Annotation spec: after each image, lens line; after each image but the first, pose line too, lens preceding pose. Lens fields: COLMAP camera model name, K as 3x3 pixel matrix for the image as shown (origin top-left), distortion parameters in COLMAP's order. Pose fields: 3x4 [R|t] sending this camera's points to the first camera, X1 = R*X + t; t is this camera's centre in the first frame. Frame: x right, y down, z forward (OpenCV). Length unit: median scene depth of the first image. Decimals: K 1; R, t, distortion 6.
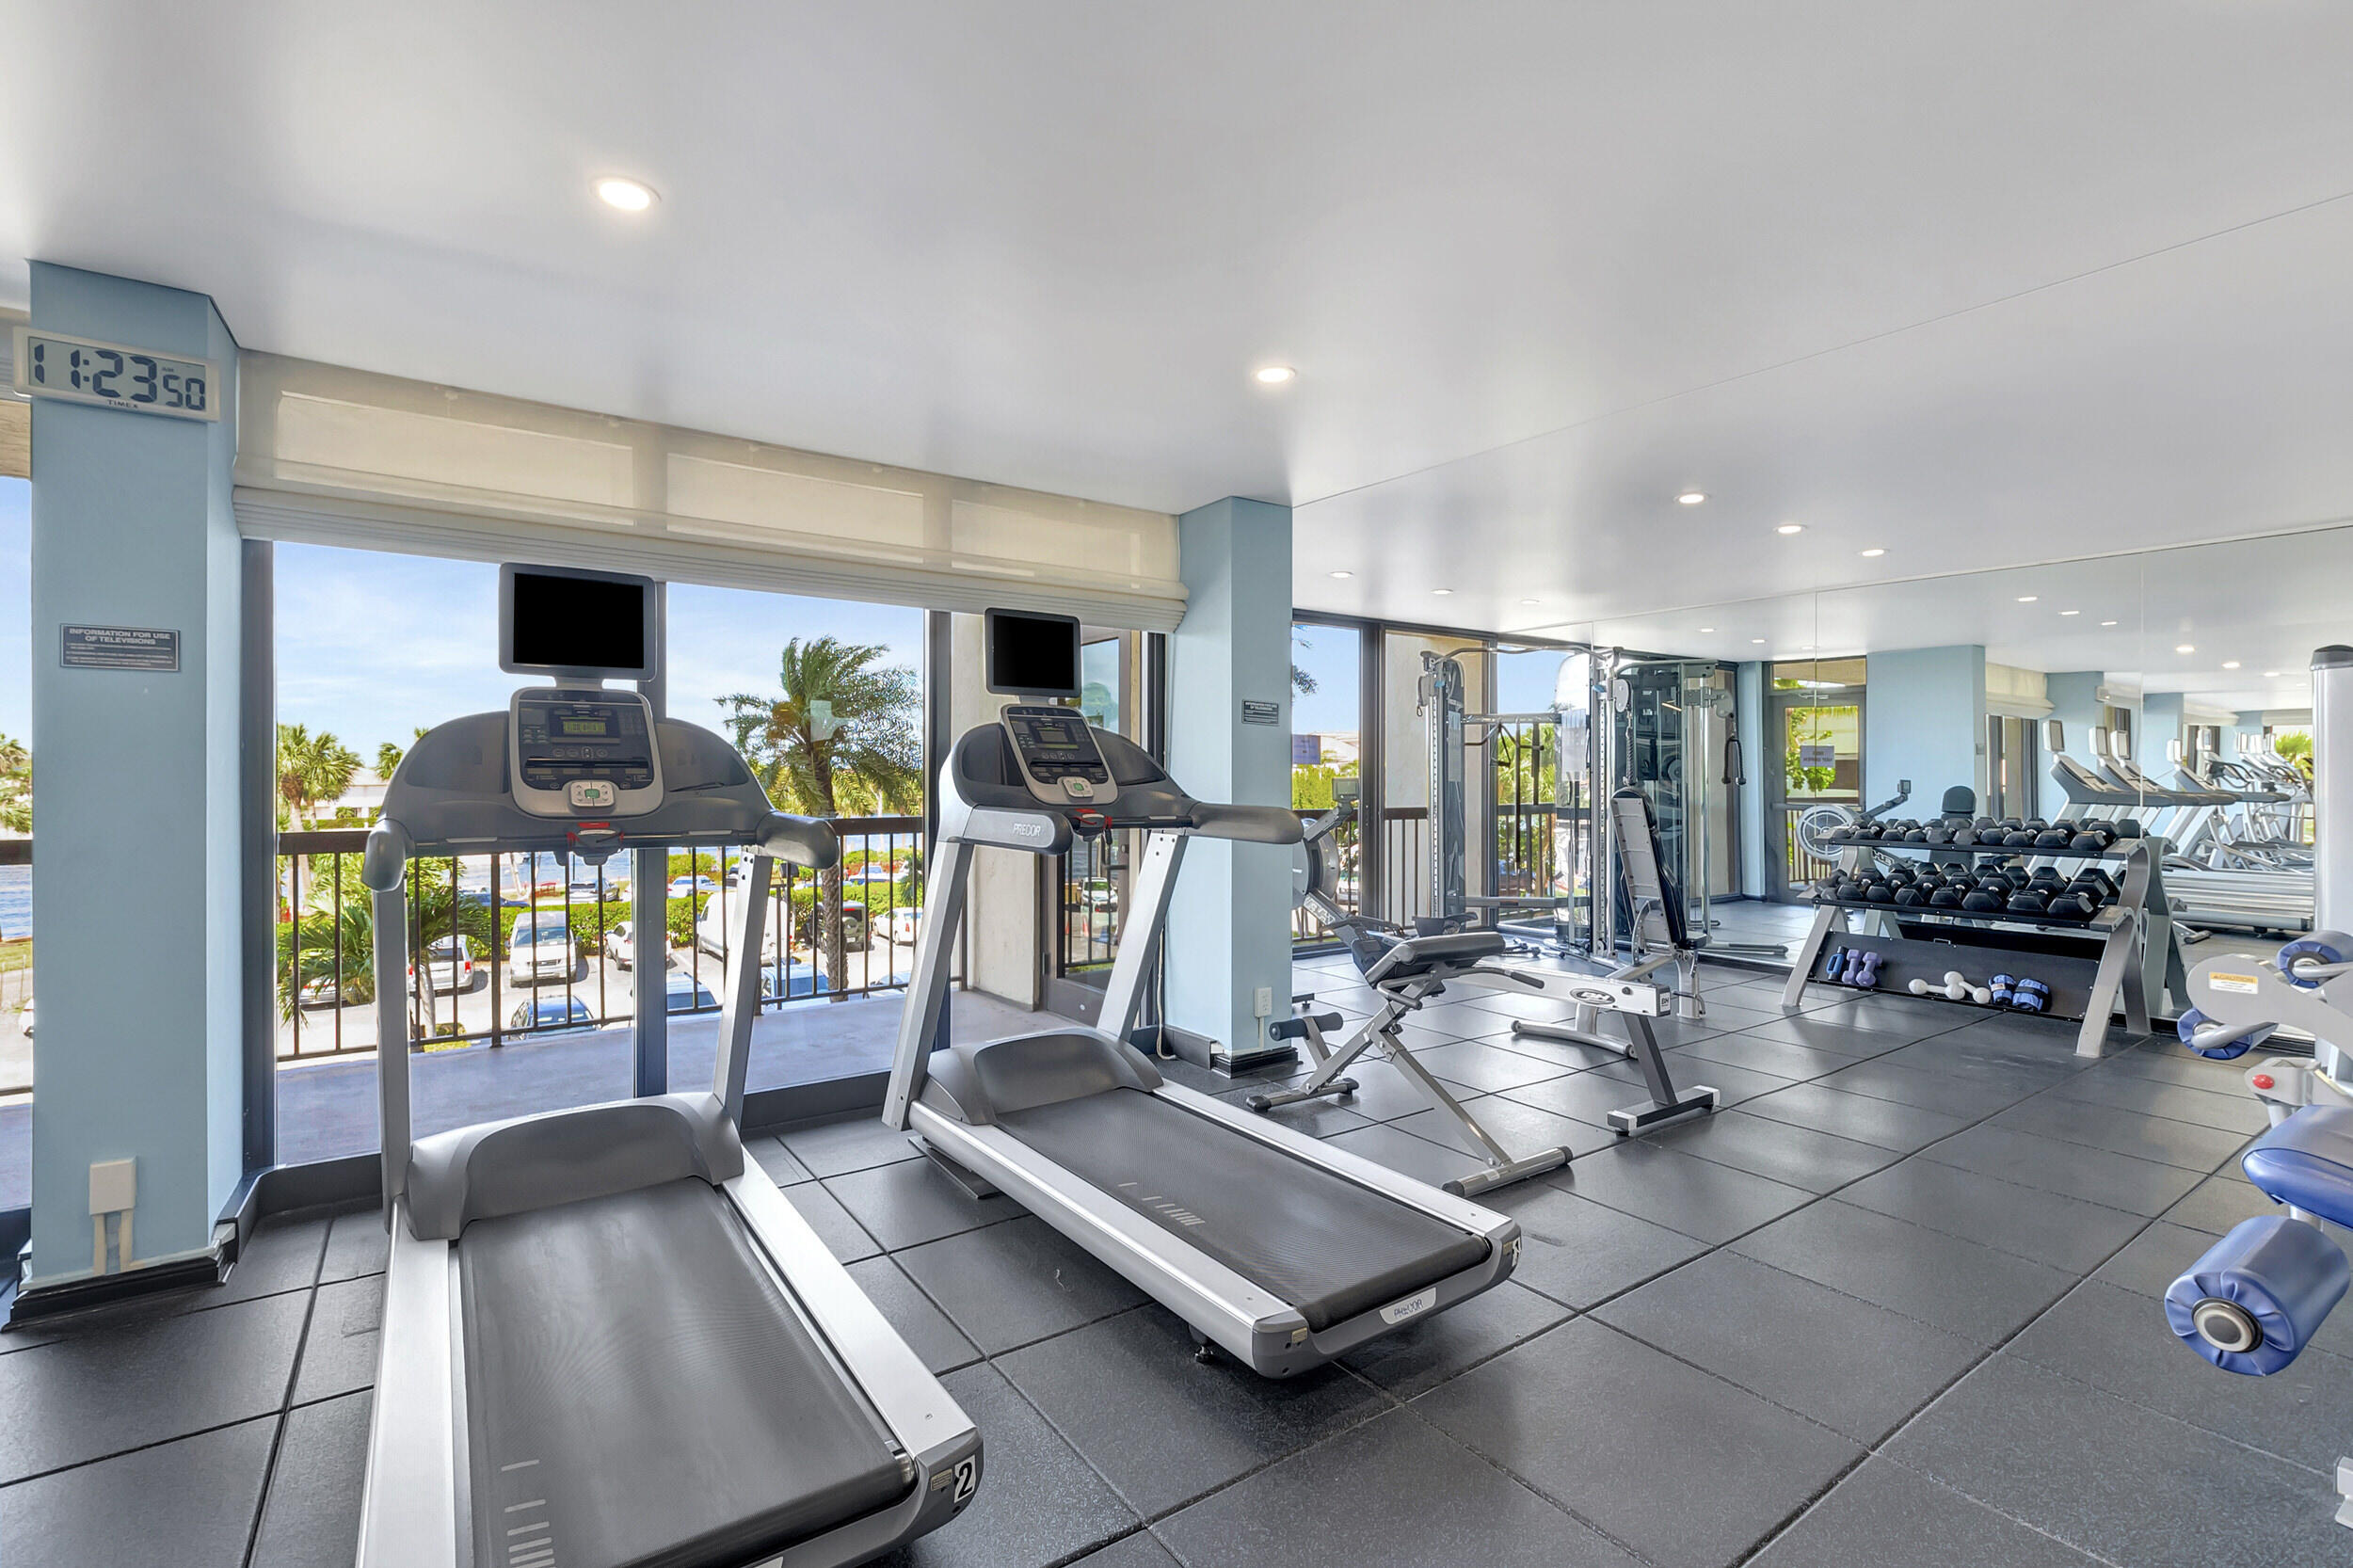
lens RADIAL K [[1064.9, 0, 1176.5], [0, 1064.9, 784.0], [0, 0, 1]] dist [-0.010734, 0.008104]
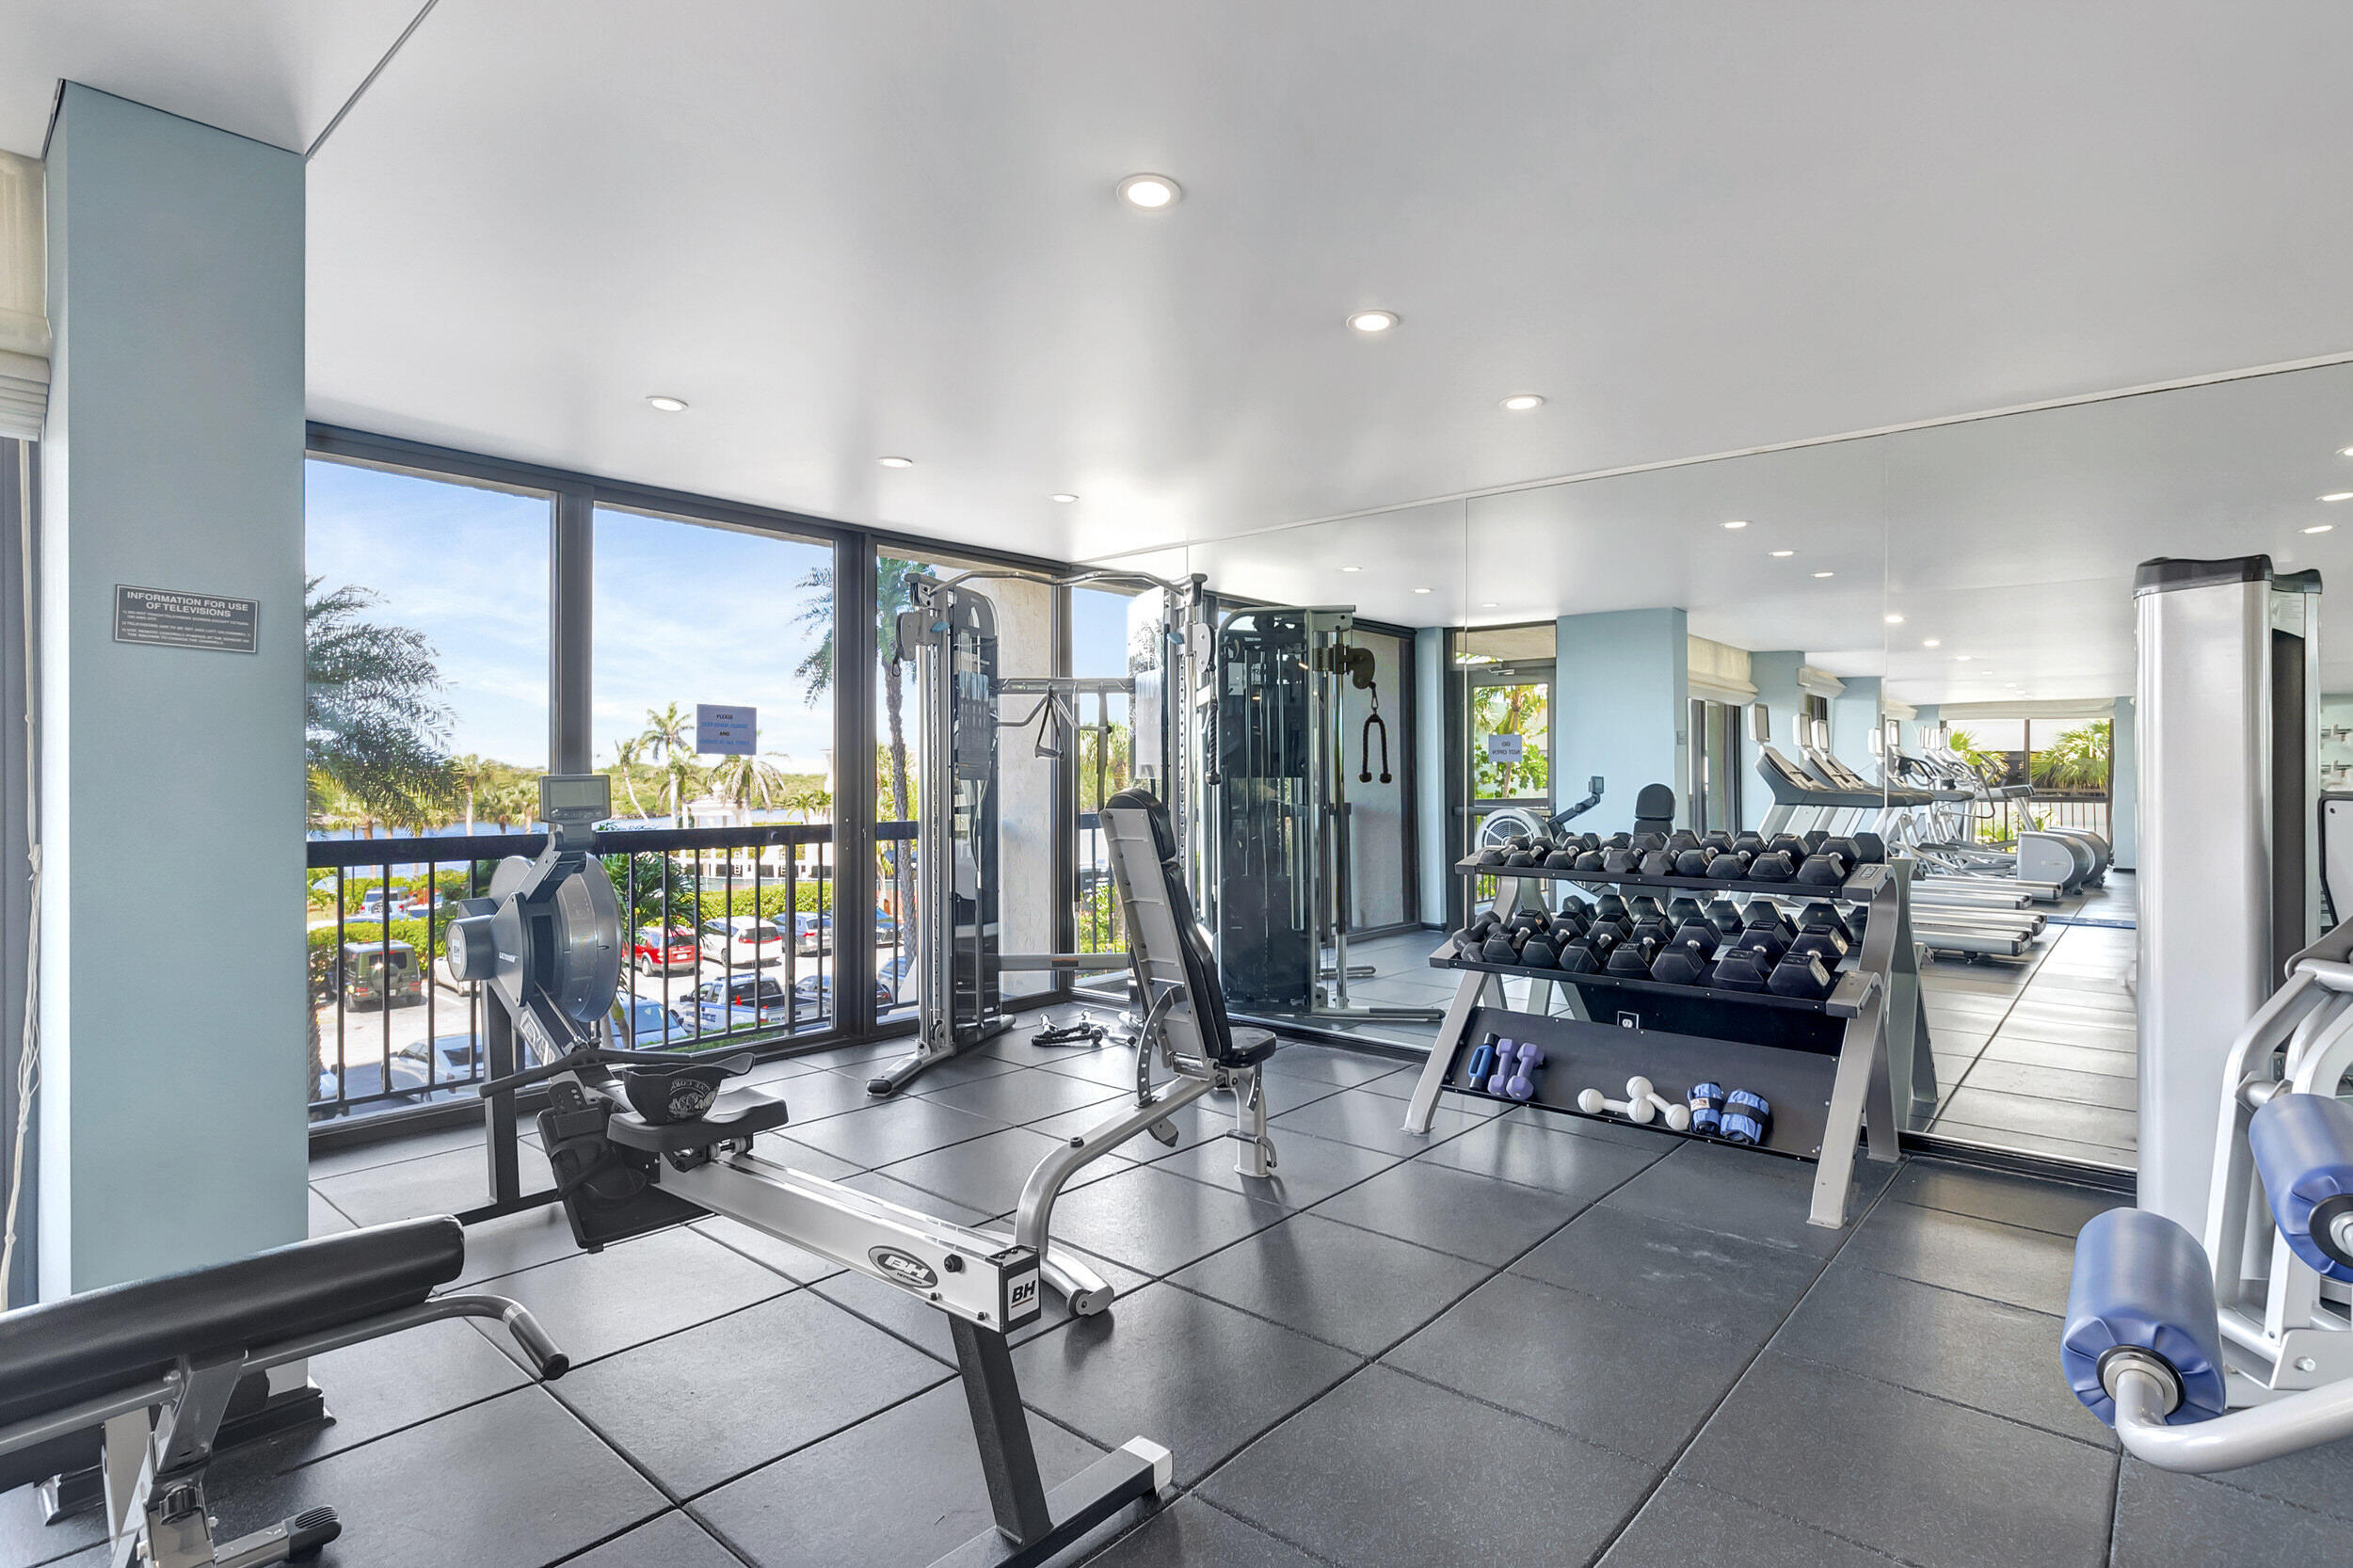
lens RADIAL K [[1187.8, 0, 1176.5], [0, 1187.8, 784.0], [0, 0, 1]] dist [-0.000157, -0.000243]
pose [[0.970638, -0.002226, 0.240535, 0.173236], [0.002000, 0.999997, 0.001182, 0.000128], [-0.240537, -0.000666, 0.970640, 0.222958]]
